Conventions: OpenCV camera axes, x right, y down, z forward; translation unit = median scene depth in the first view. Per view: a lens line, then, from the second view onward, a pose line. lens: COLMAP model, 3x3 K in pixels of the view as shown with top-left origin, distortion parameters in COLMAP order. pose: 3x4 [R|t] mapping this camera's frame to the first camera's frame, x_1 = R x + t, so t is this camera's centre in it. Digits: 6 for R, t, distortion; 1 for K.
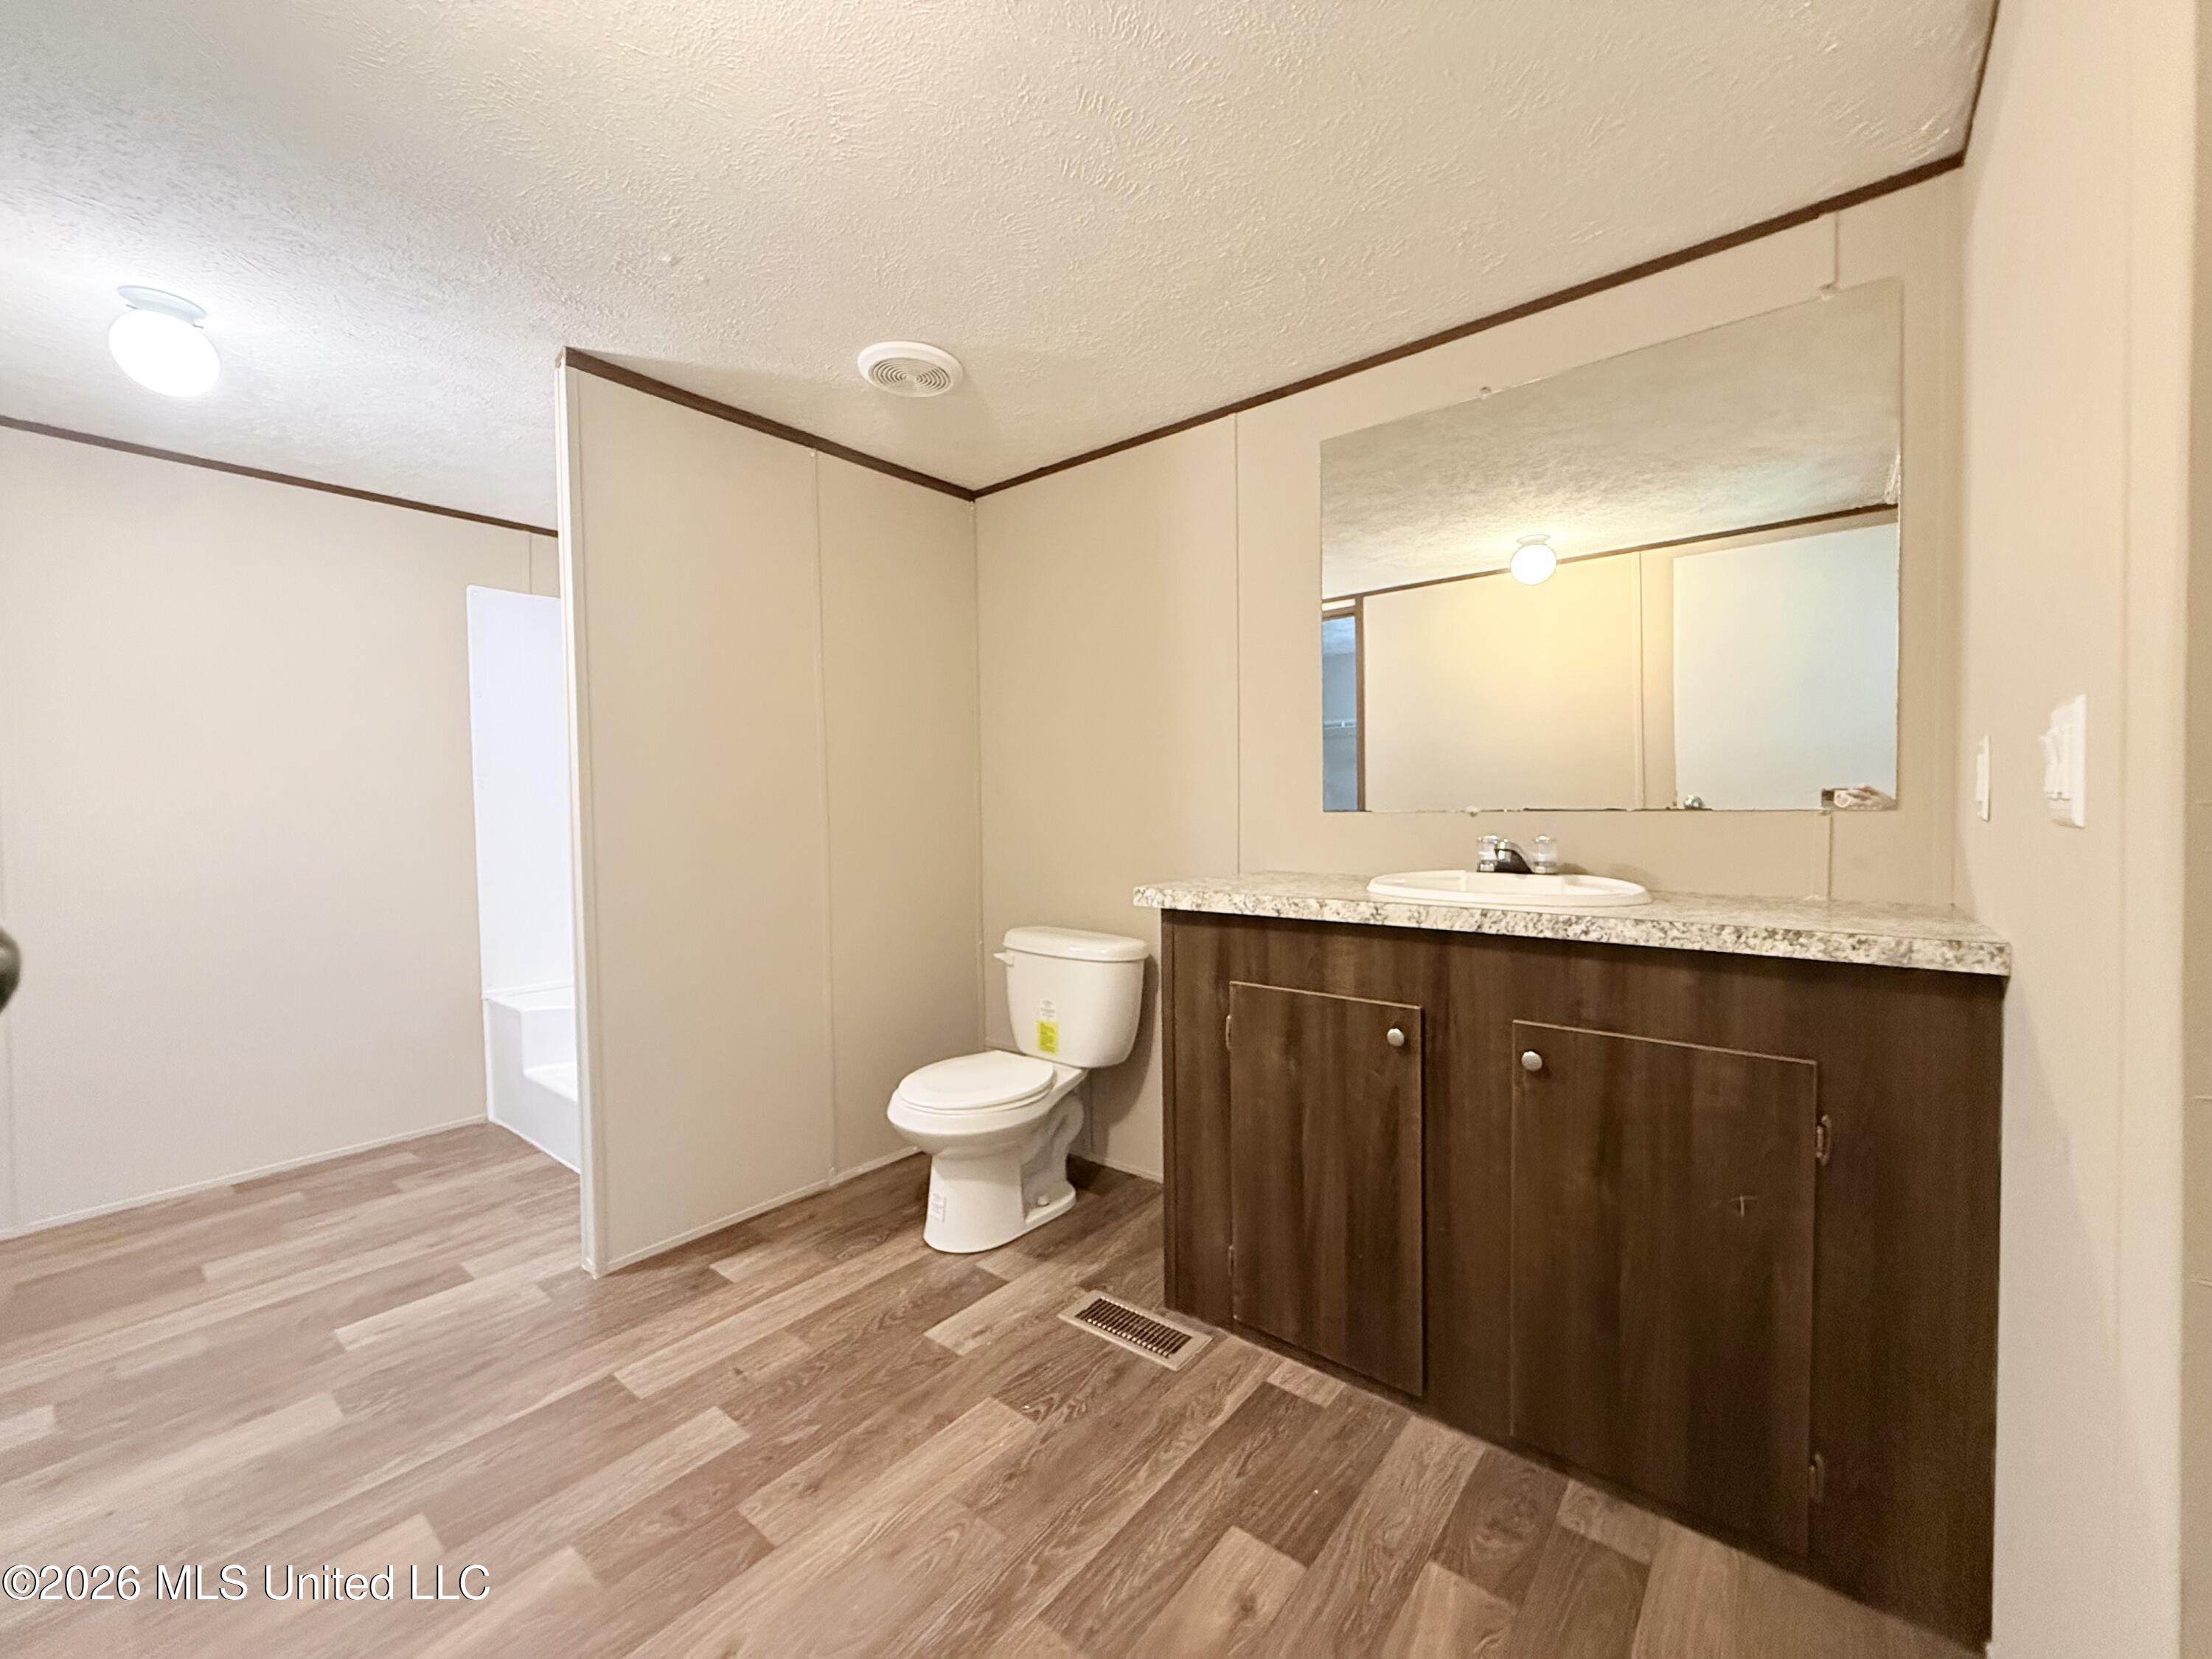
lens RADIAL K [[876.8, 0, 1100.4], [0, 876.8, 837.6], [0, 0, 1]] dist [-0.003252, -0.000285]
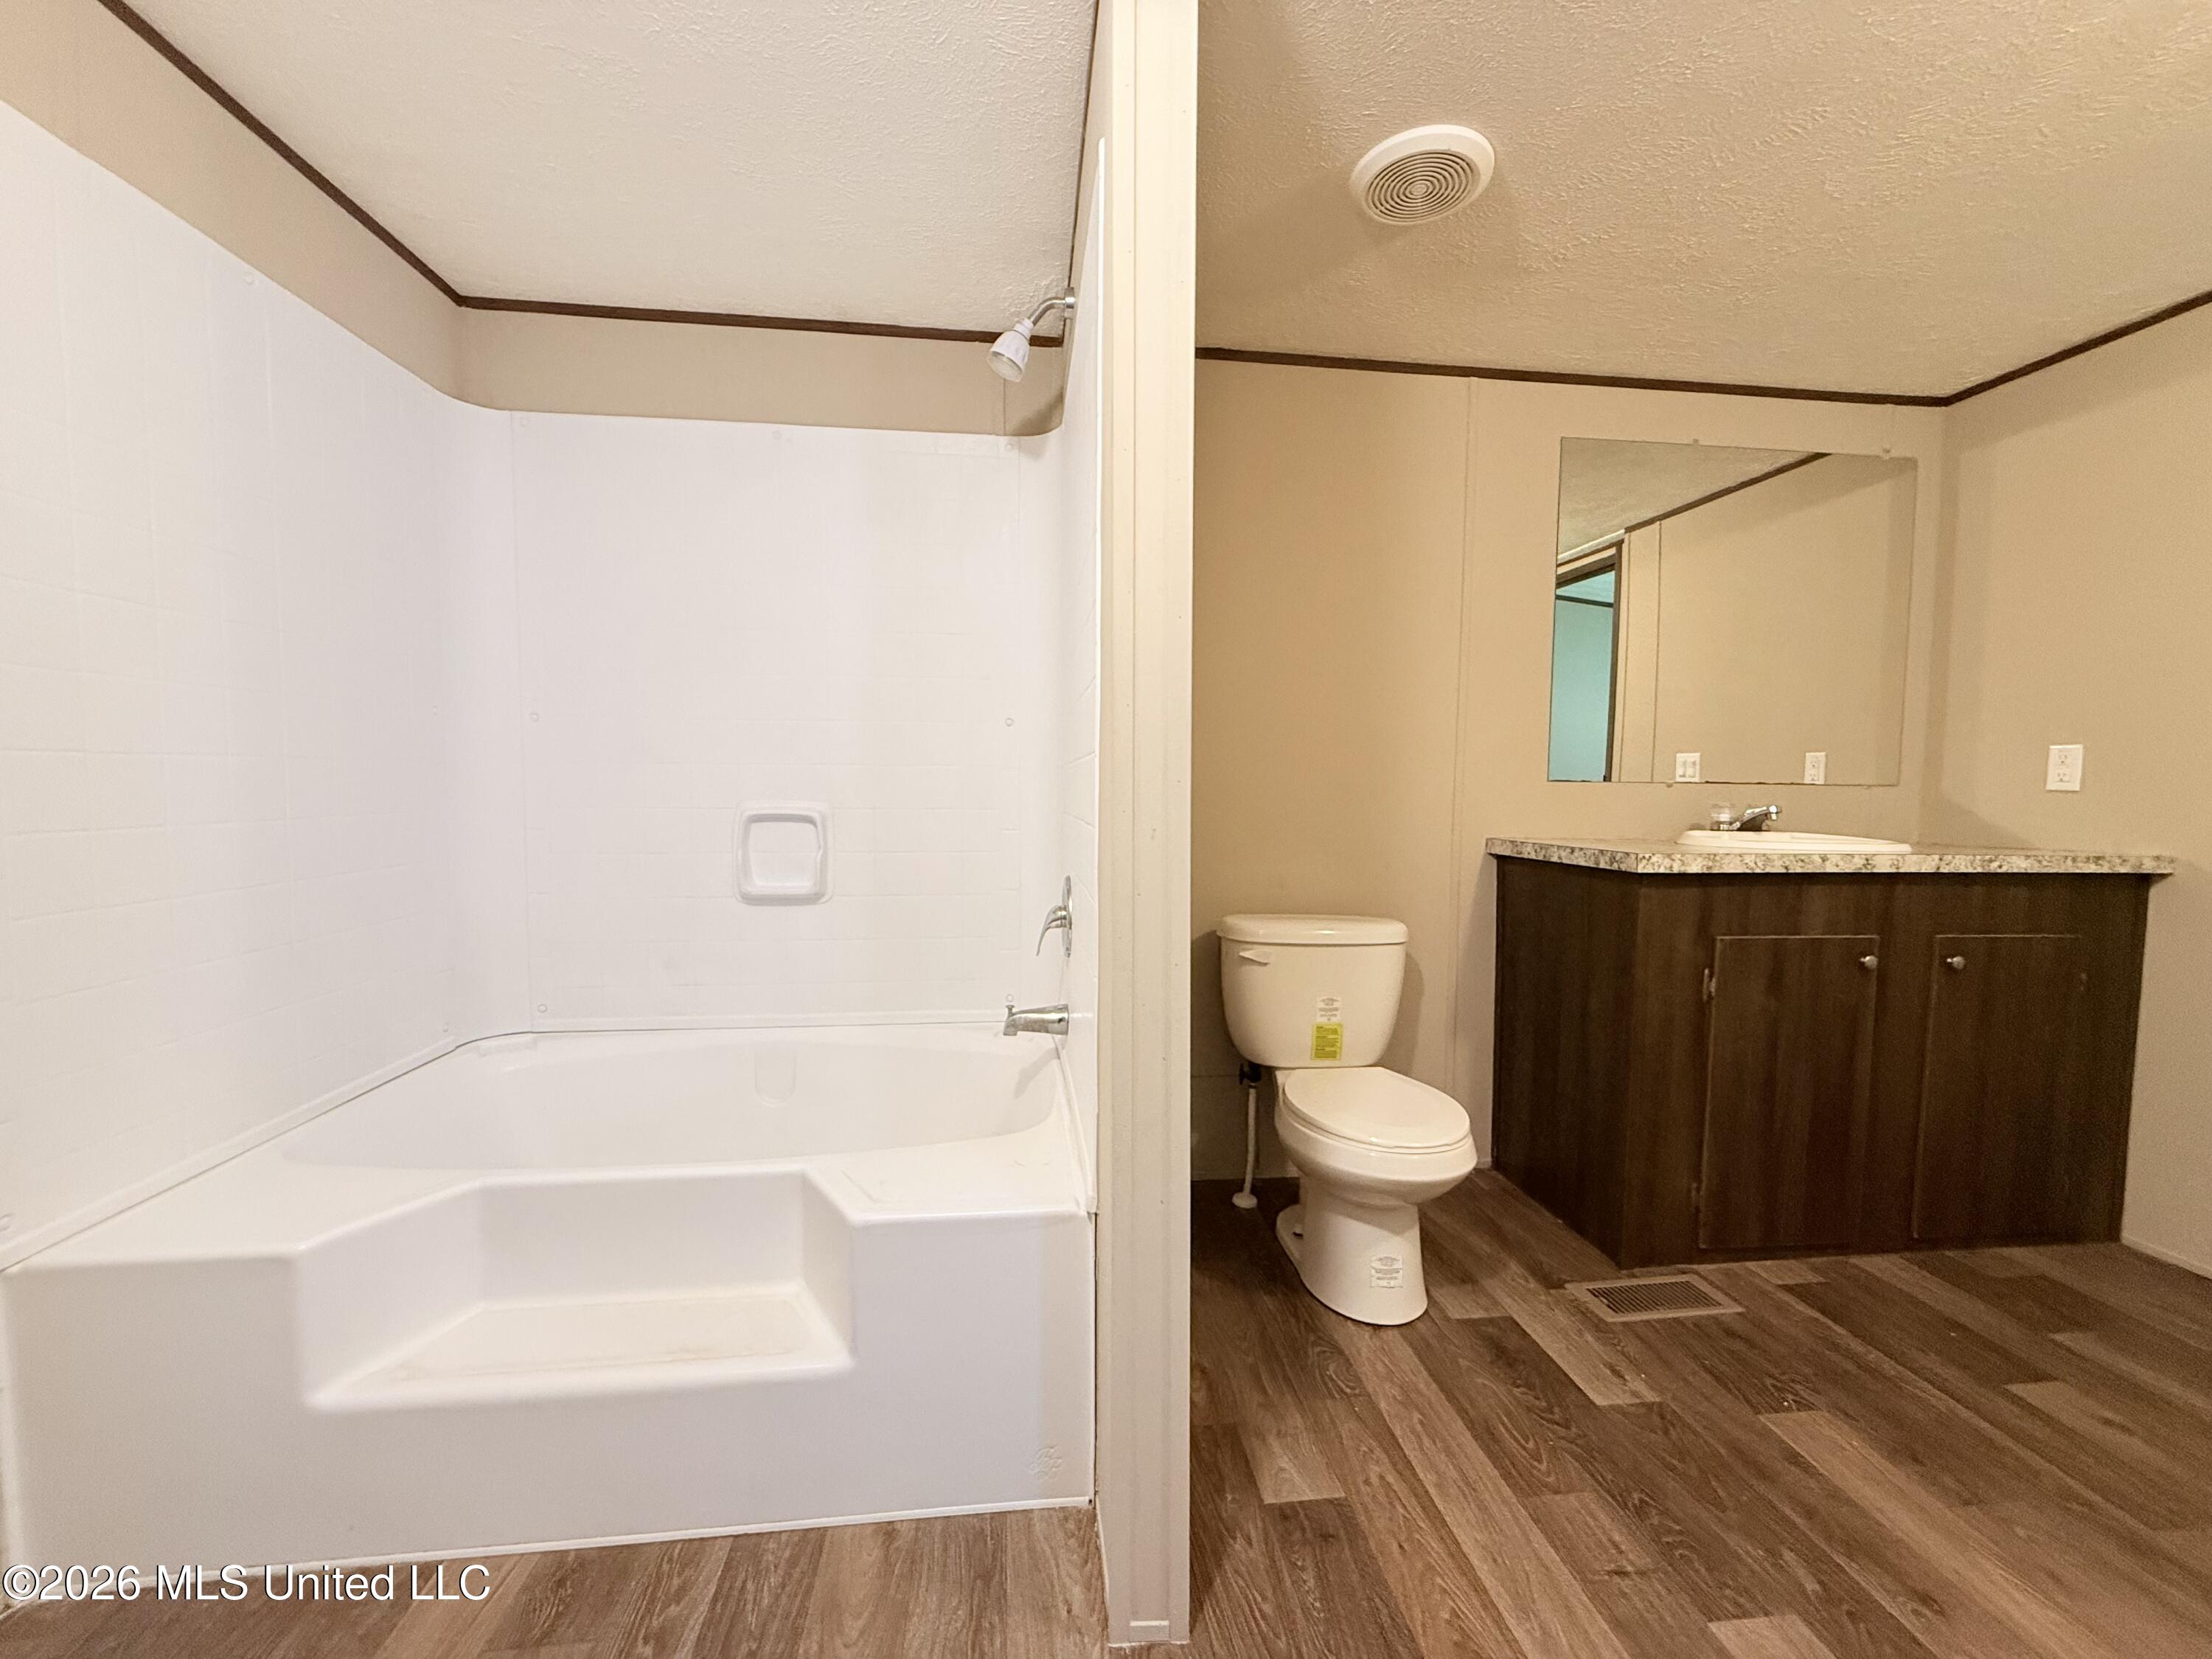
lens RADIAL K [[876.8, 0, 1111.9], [0, 876.8, 835.8], [0, 0, 1]] dist [-0.003252, -0.000285]
pose [[0.702557, -0.025976, 0.711153, -1.341768], [0.006259, 0.999520, 0.030326, 0.004295], [-0.711600, -0.016855, 0.702383, 0.928111]]
